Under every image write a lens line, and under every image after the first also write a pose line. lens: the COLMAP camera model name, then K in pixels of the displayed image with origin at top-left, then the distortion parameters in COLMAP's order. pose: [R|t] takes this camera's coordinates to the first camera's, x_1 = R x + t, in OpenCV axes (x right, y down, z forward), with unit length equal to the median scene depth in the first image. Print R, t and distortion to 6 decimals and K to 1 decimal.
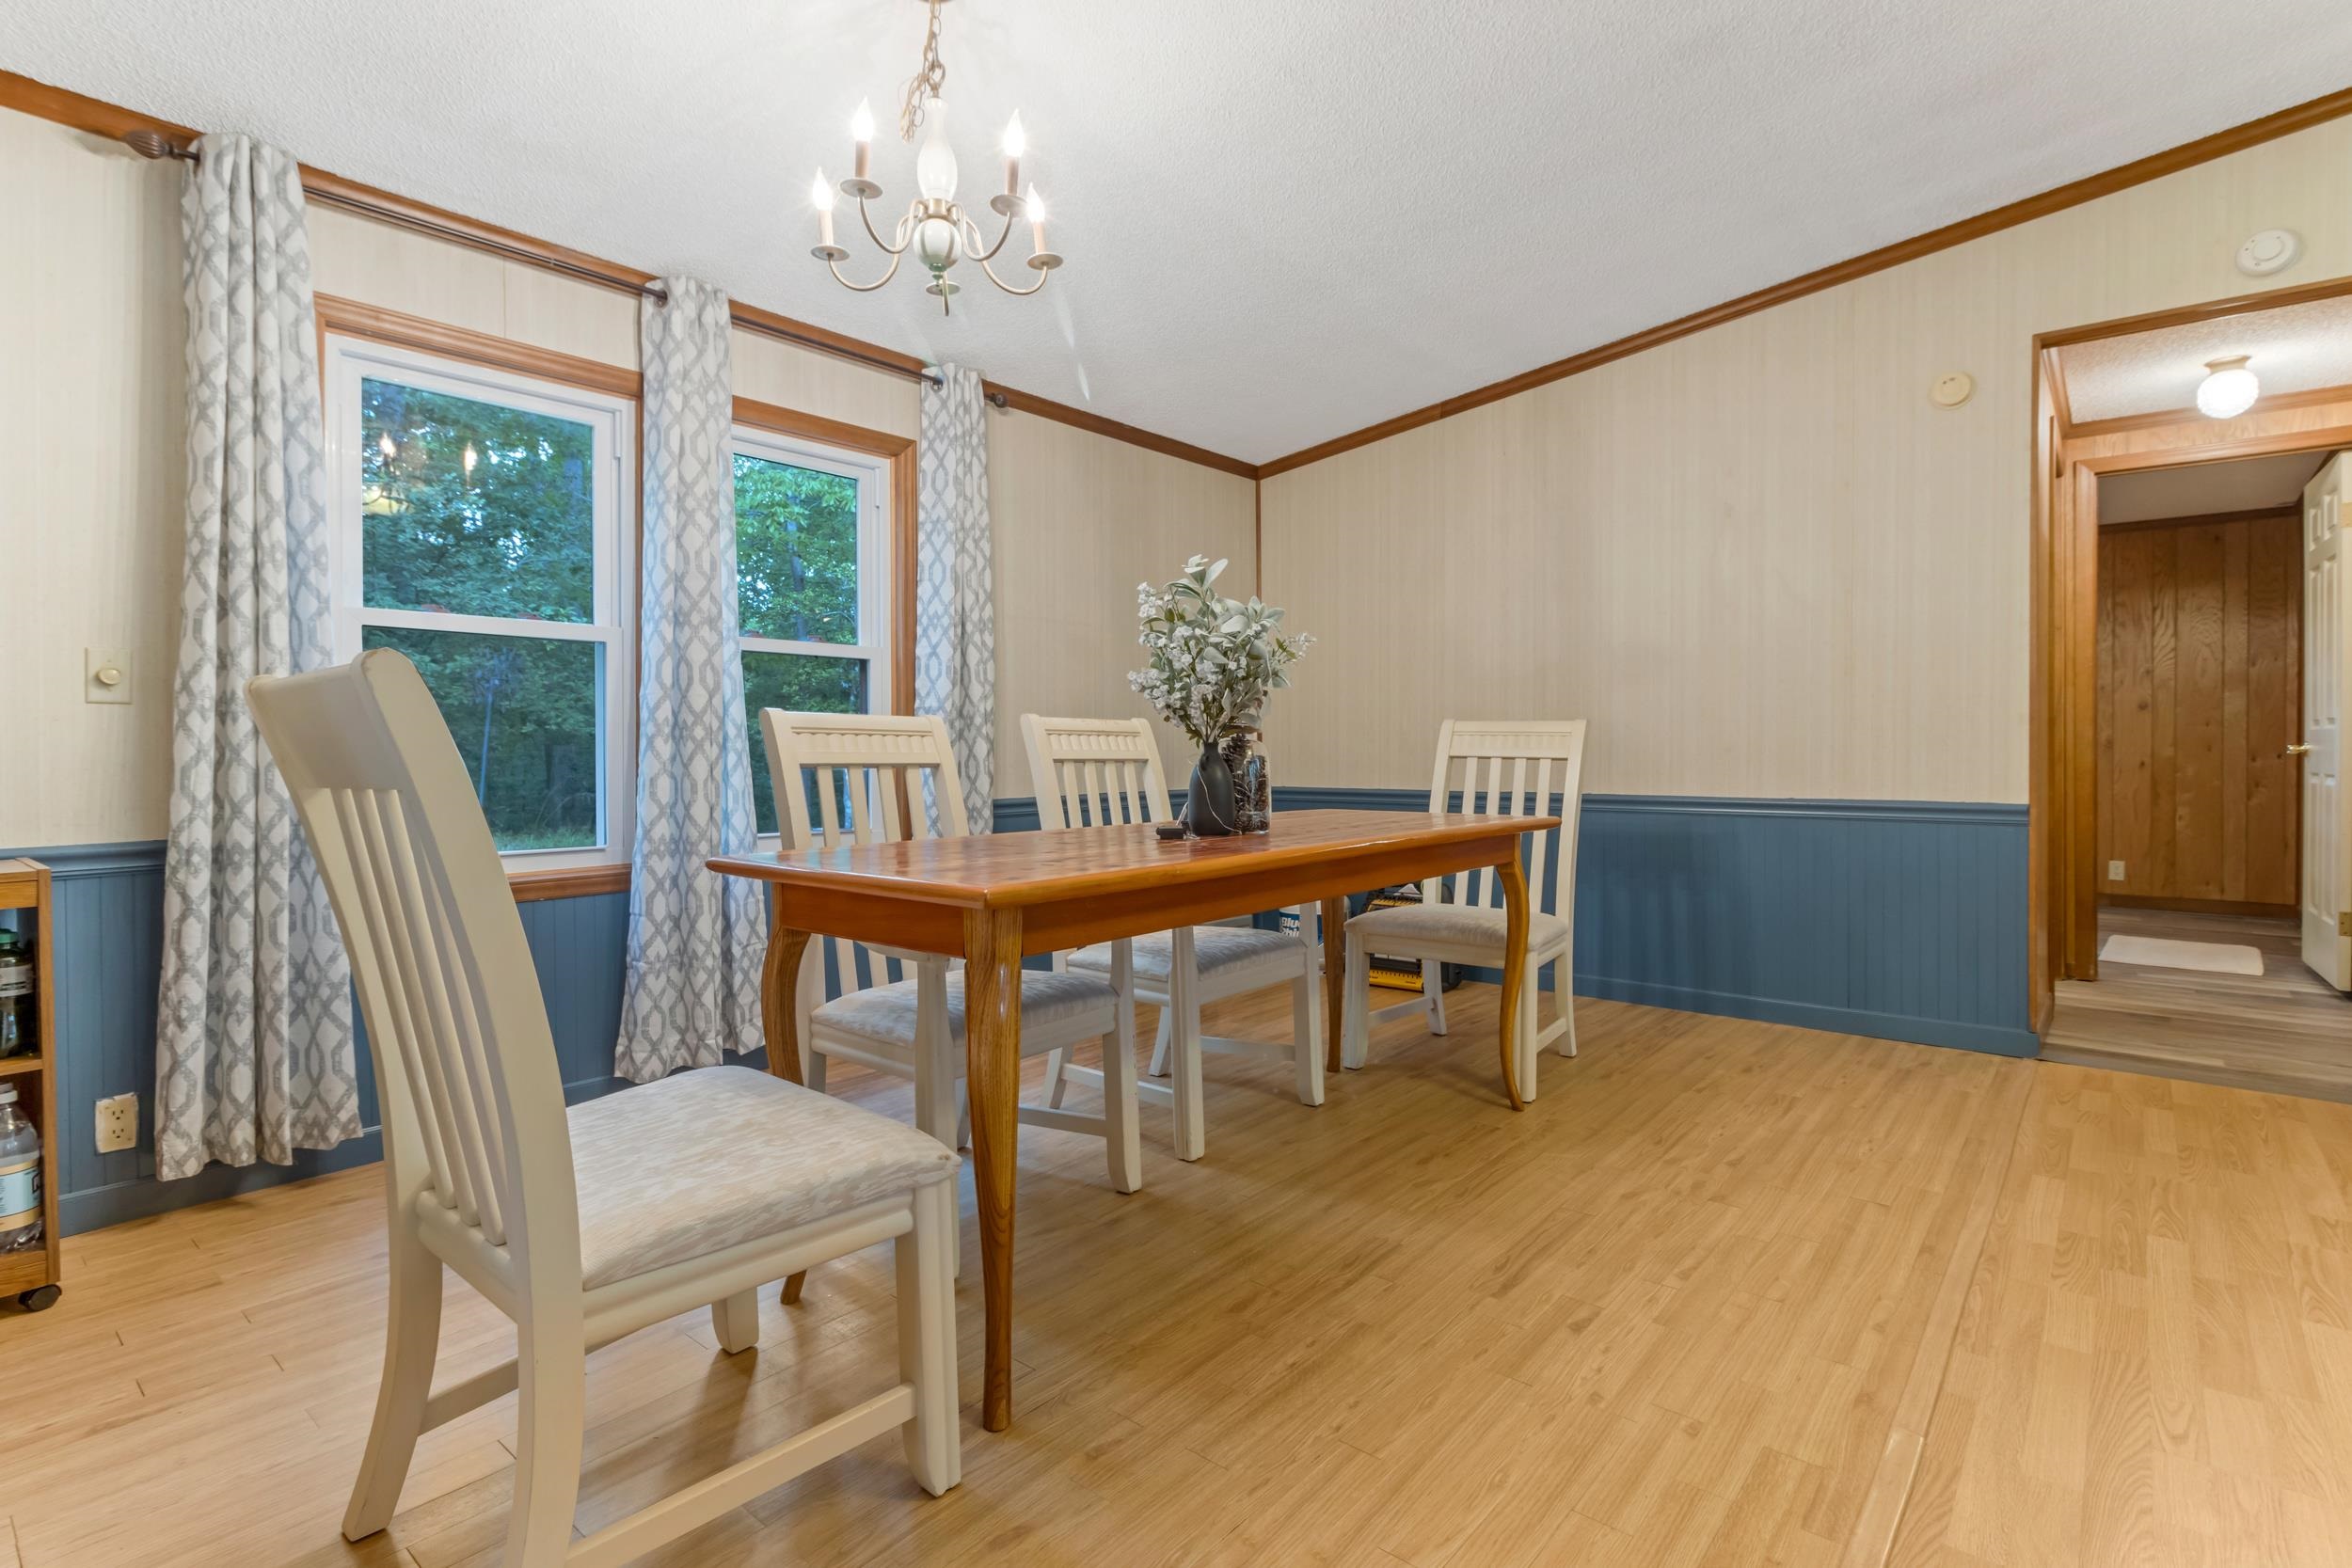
lens RADIAL K [[1119.7, 0, 1173.8], [0, 1119.7, 768.3], [0, 0, 1]] dist [-0.001927, -0.001134]
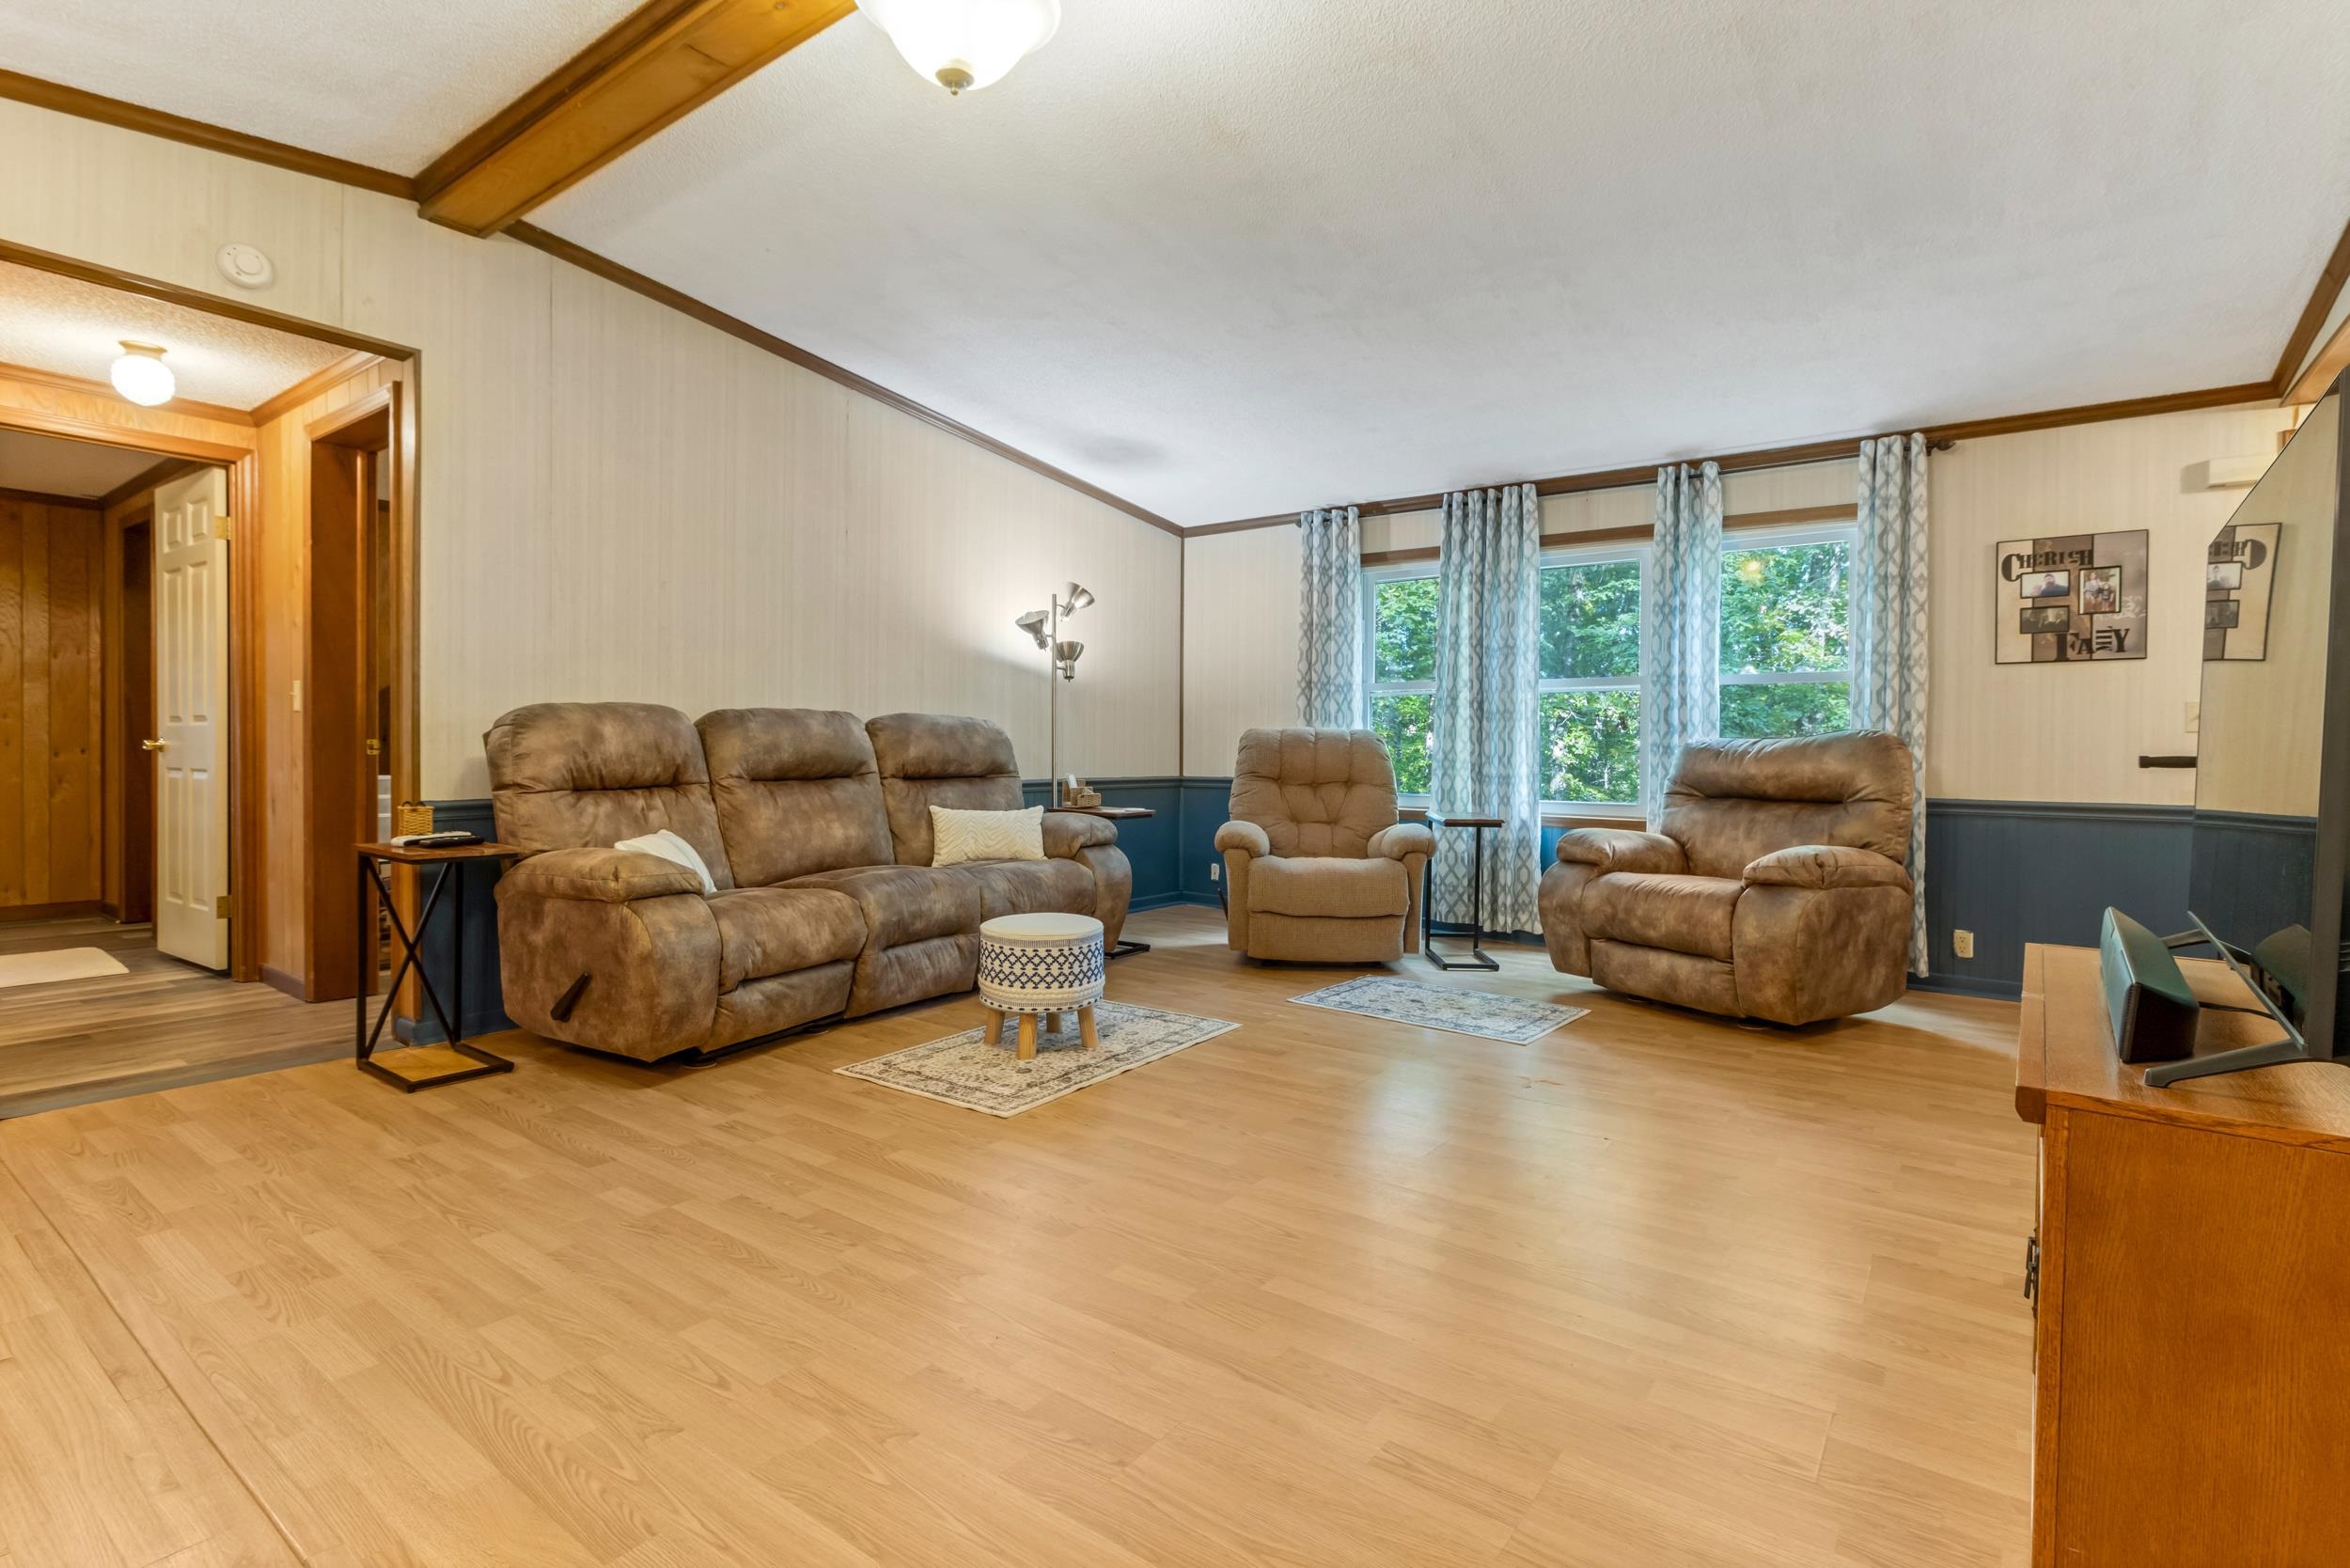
lens RADIAL K [[1118.9, 0, 1171.0], [0, 1118.9, 773.1], [0, 0, 1]] dist [-0.001927, -0.001134]
pose [[-0.071853, -0.018569, 0.997242, -0.081262], [0.008039, 0.999783, 0.019195, -0.003648], [-0.997383, 0.009396, -0.071688, 0.148336]]
